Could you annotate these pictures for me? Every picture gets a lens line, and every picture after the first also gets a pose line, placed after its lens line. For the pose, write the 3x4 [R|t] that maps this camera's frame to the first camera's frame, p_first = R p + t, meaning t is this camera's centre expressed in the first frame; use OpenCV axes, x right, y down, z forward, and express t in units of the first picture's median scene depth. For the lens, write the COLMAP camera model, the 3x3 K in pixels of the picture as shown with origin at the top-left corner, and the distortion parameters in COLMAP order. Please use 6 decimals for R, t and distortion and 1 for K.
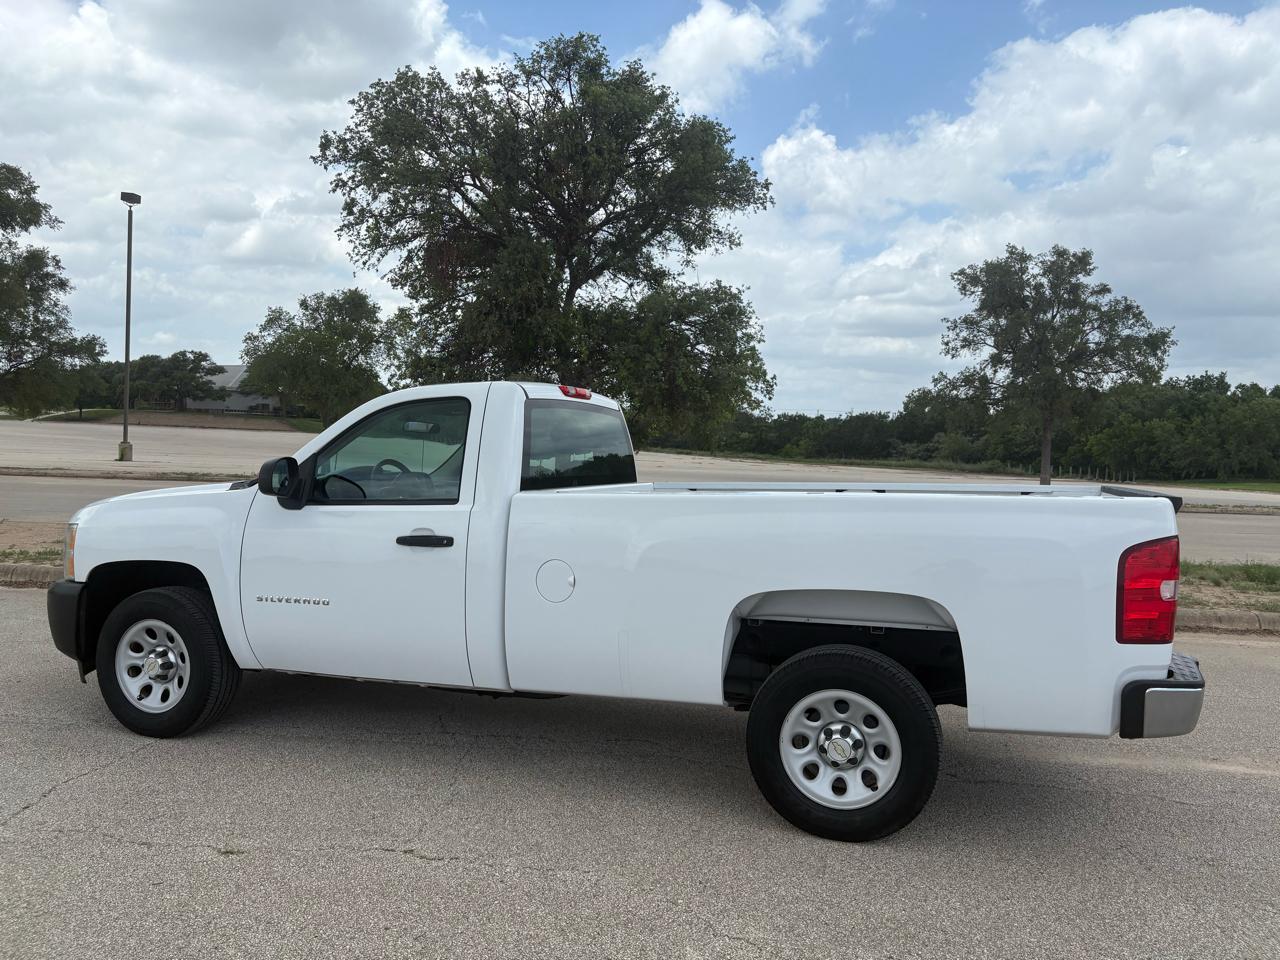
lens RADIAL K [[981.5, 0, 636.3], [0, 981.5, 478.3], [0, 0, 1]] dist [0.033719, -0.036221]
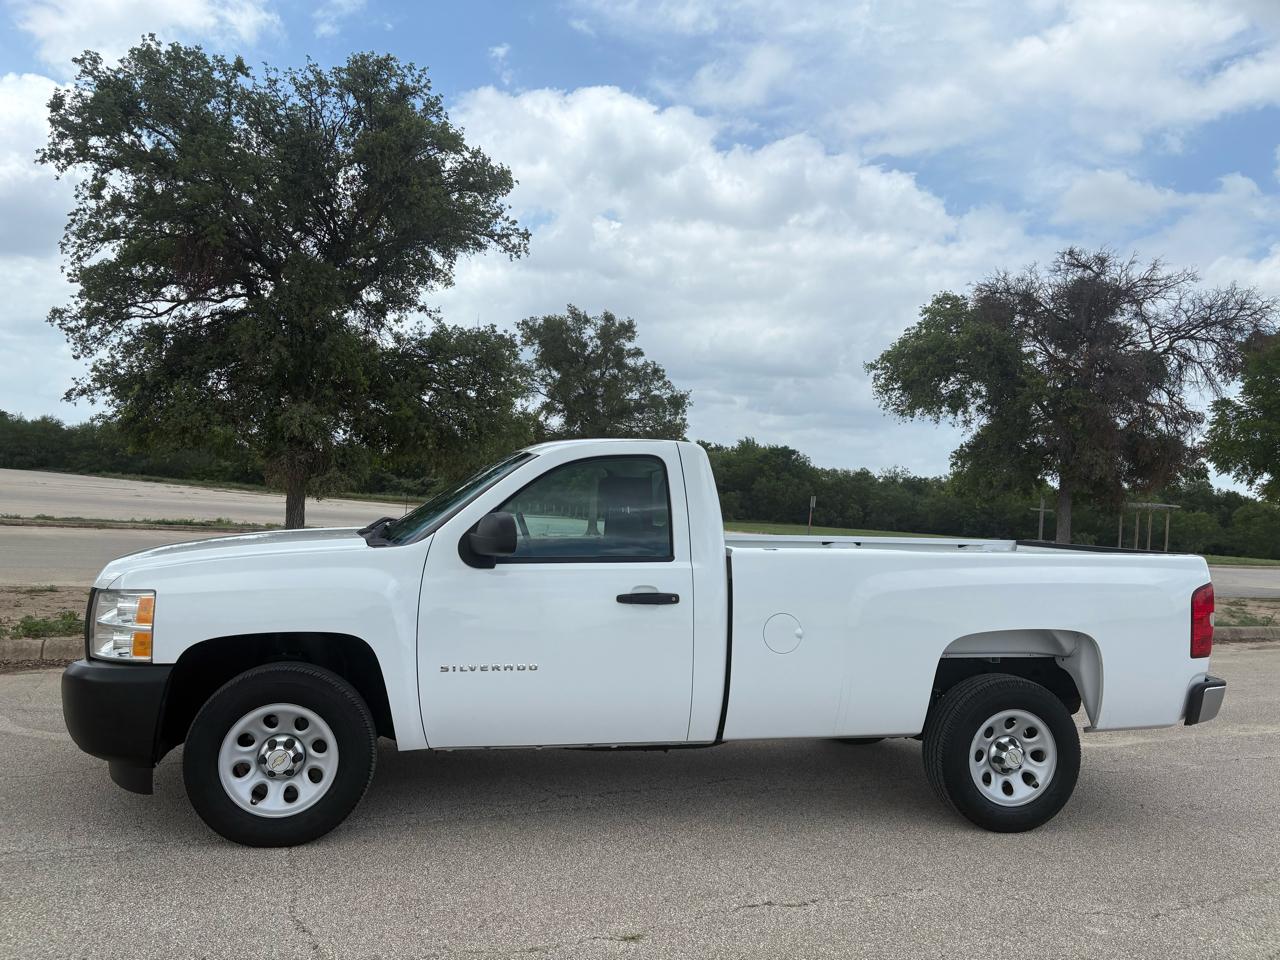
lens RADIAL K [[981.5, 0, 644.4], [0, 981.5, 478.9], [0, 0, 1]] dist [0.033719, -0.036221]
pose [[0.854889, 0.031964, 0.517825, -0.662566], [-0.014857, 0.999199, -0.037150, -0.019014], [-0.518598, 0.024065, 0.854680, 0.129549]]
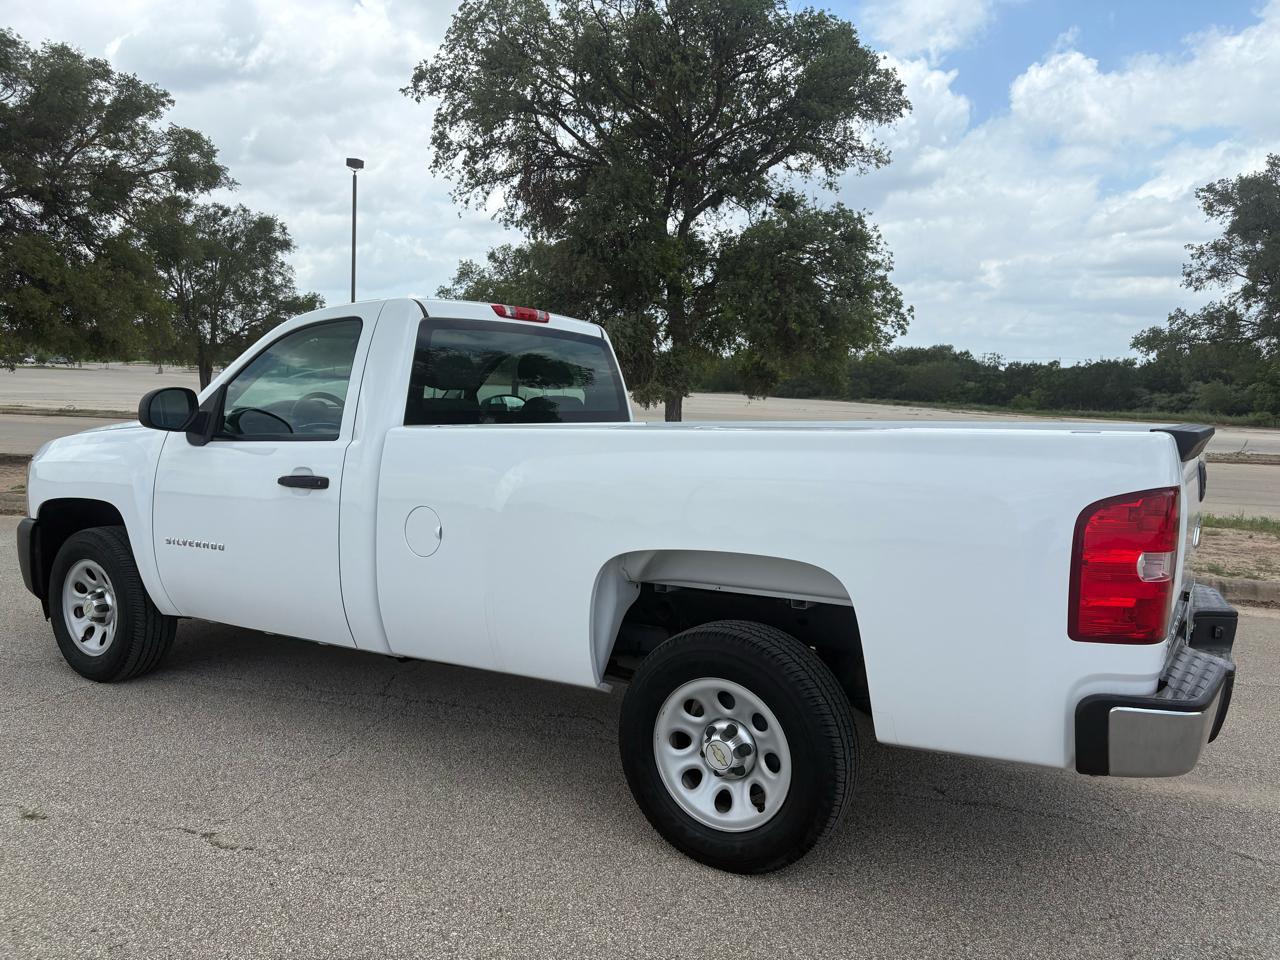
lens RADIAL K [[981.5, 0, 639.4], [0, 981.5, 481.3], [0, 0, 1]] dist [0.033719, -0.036221]
pose [[0.975276, 0.015889, -0.220417, 0.243261], [-0.004638, 0.998664, 0.051469, 0.014965], [0.220940, -0.049174, 0.974047, 0.185172]]
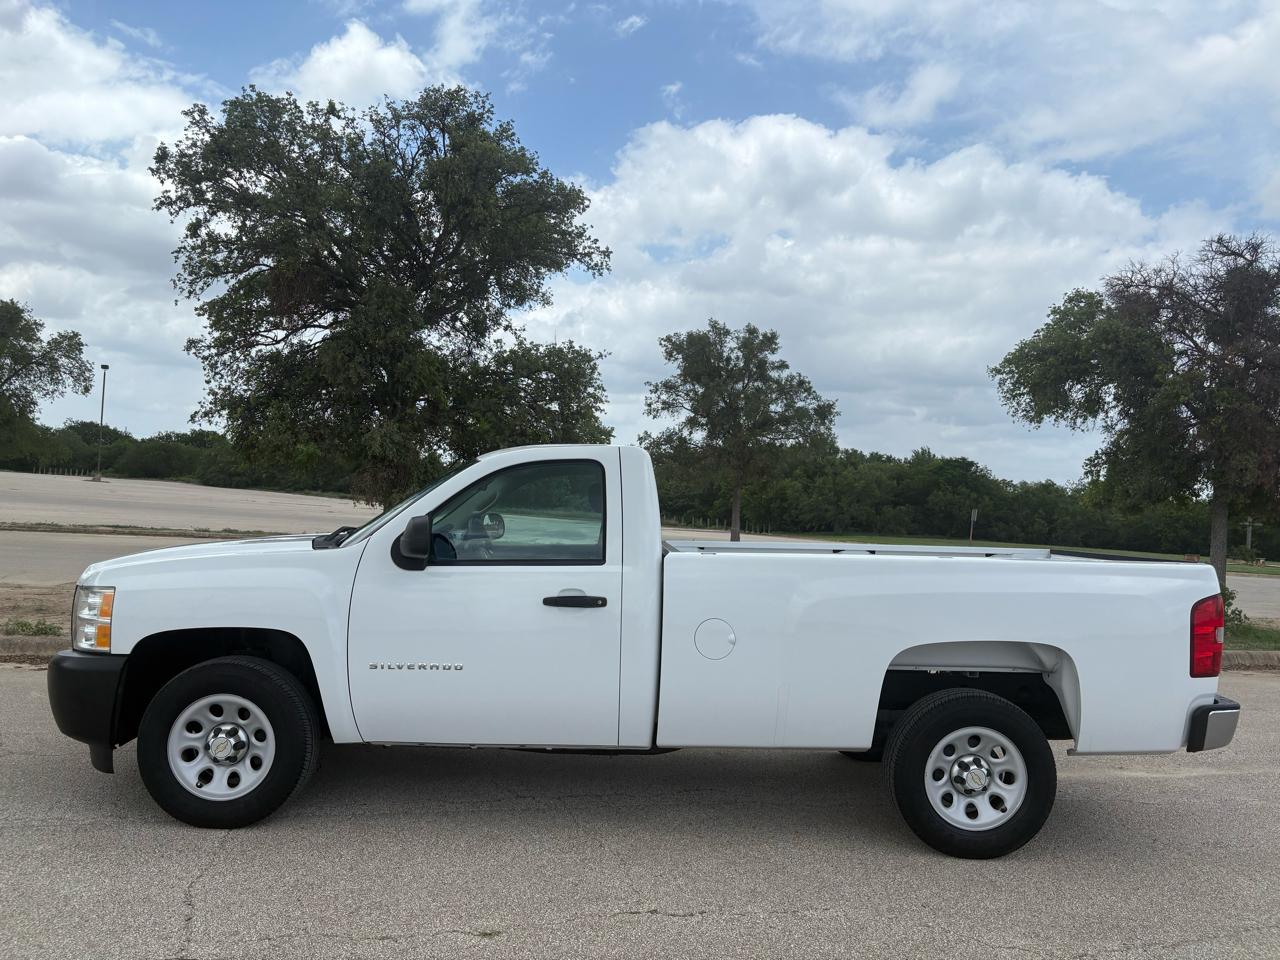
lens RADIAL K [[981.5, 0, 641.8], [0, 981.5, 478.0], [0, 0, 1]] dist [0.033719, -0.036221]
pose [[0.934830, 0.031851, 0.353663, -0.457381], [-0.014683, 0.998585, -0.051120, -0.011373], [-0.354791, 0.042595, 0.933975, 0.027535]]
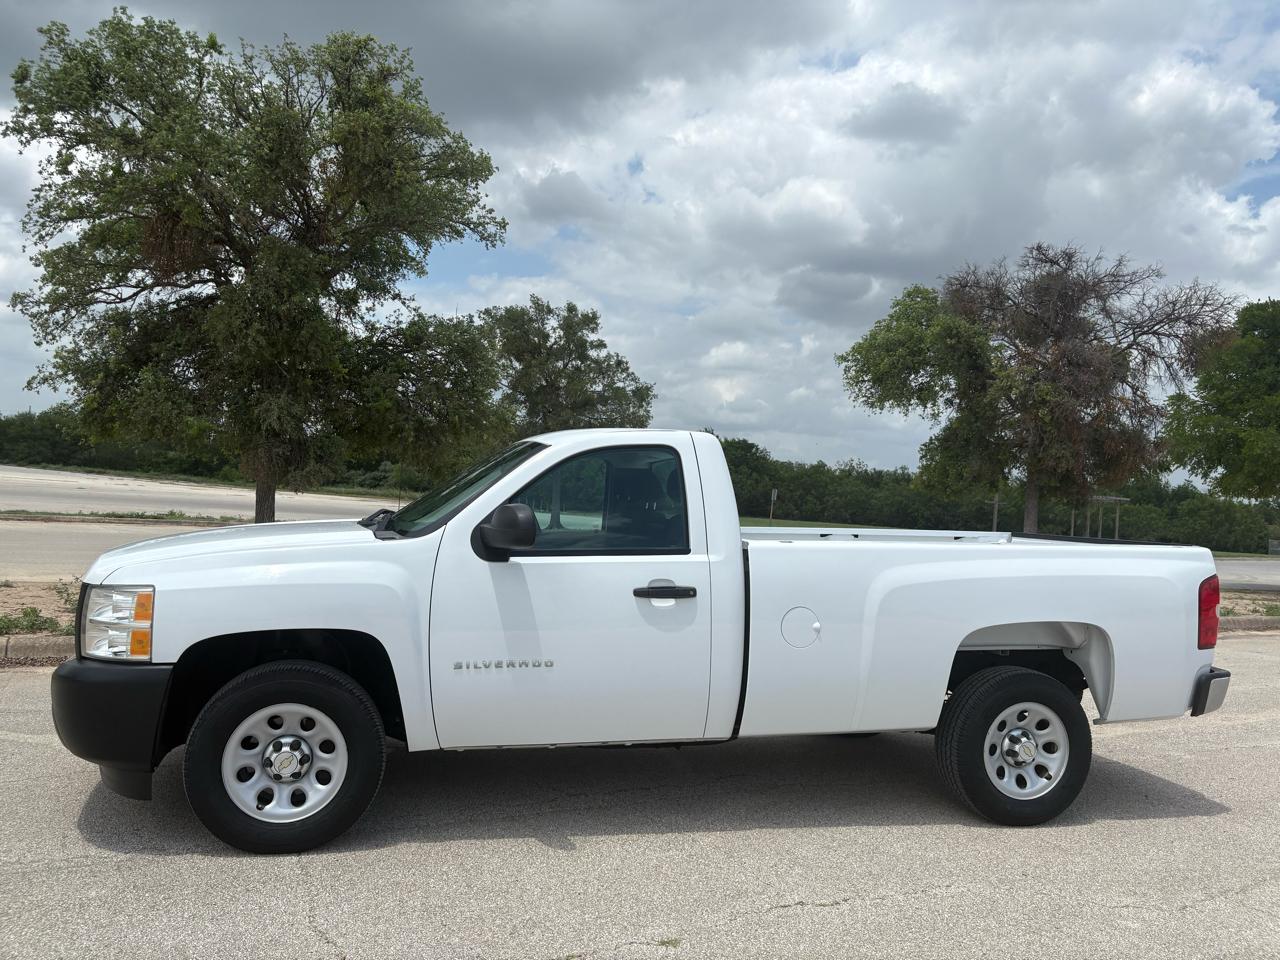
lens RADIAL K [[981.5, 0, 643.7], [0, 981.5, 479.6], [0, 0, 1]] dist [0.033719, -0.036221]
pose [[0.830633, 0.028832, 0.556074, -0.696518], [-0.014655, 0.999445, -0.029928, -0.017005], [-0.556628, 0.016710, 0.830594, 0.180111]]
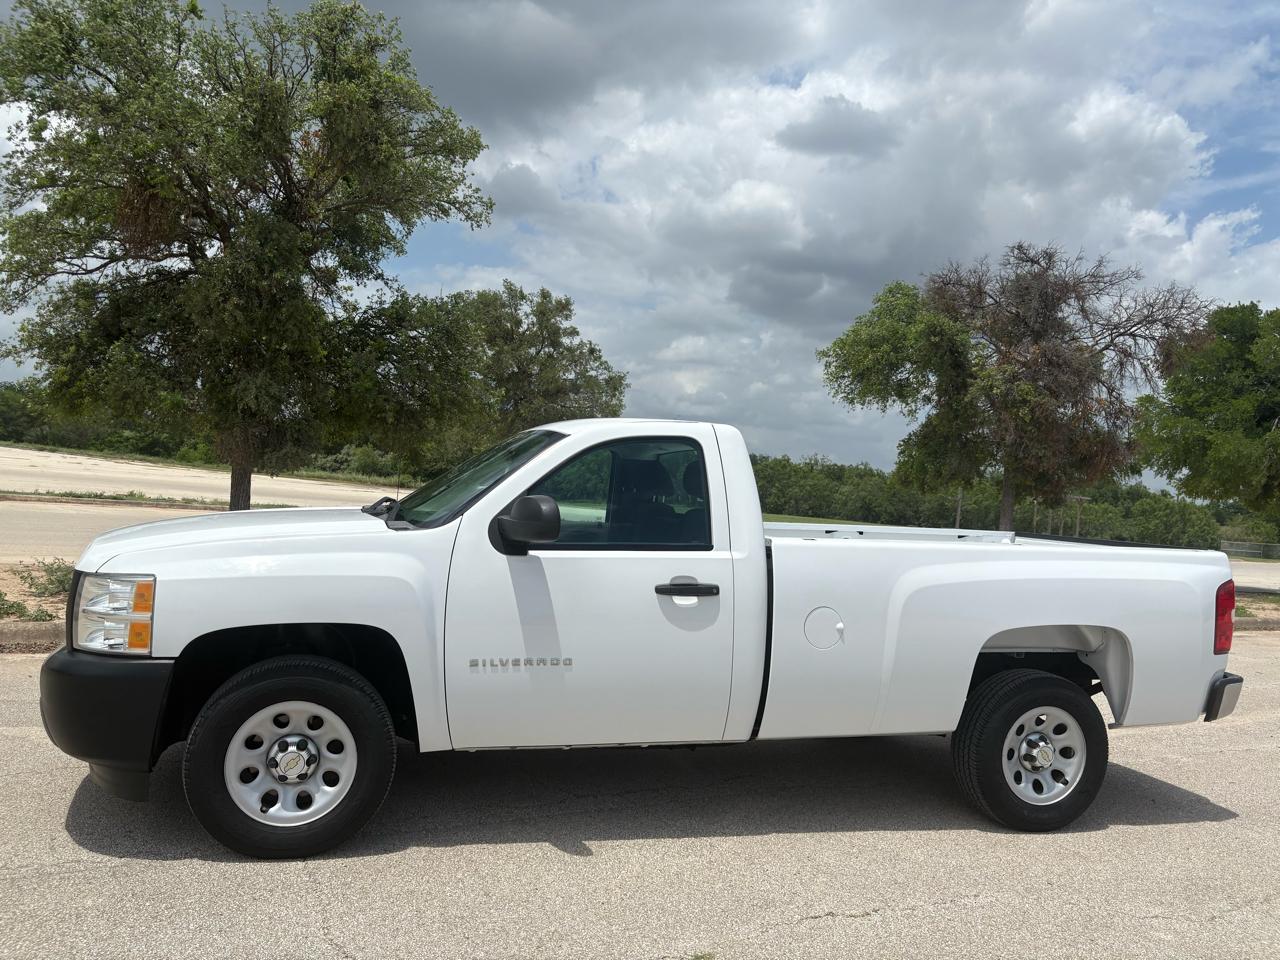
lens RADIAL K [[981.5, 0, 644.1], [0, 981.5, 482.1], [0, 0, 1]] dist [0.033719, -0.036221]
pose [[0.808117, 0.038023, 0.587793, -0.721350], [-0.034199, 0.999260, -0.017622, -0.019401], [-0.588028, -0.005861, 0.808819, 0.237164]]
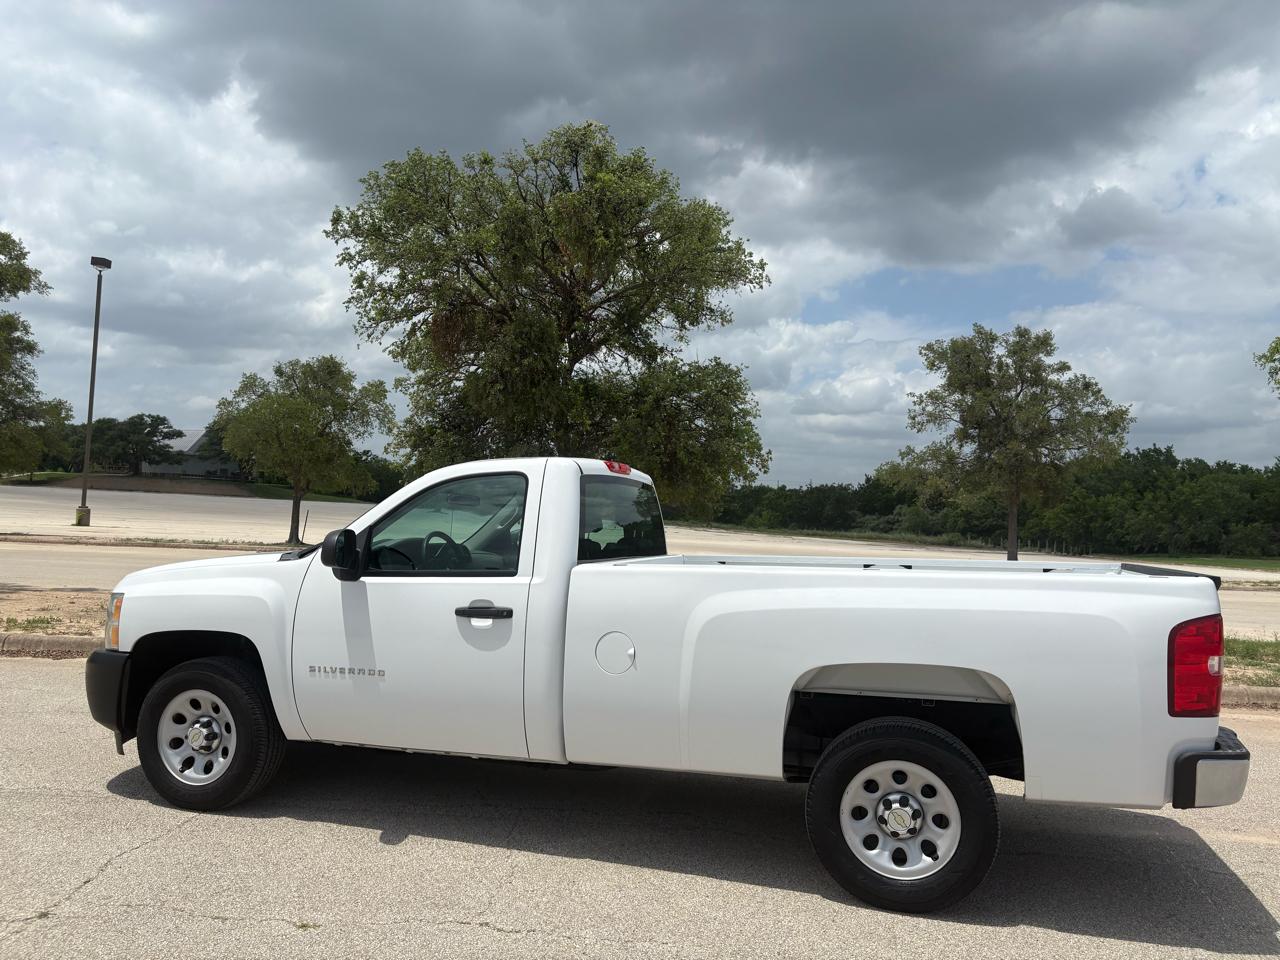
lens RADIAL K [[981.5, 0, 633.7], [0, 981.5, 483.2], [0, 0, 1]] dist [0.033719, -0.036221]
pose [[0.999216, 0.010831, 0.038080, -0.088941], [-0.008334, 0.997842, -0.065123, -0.004918], [-0.038704, 0.064754, 0.997150, -0.029921]]
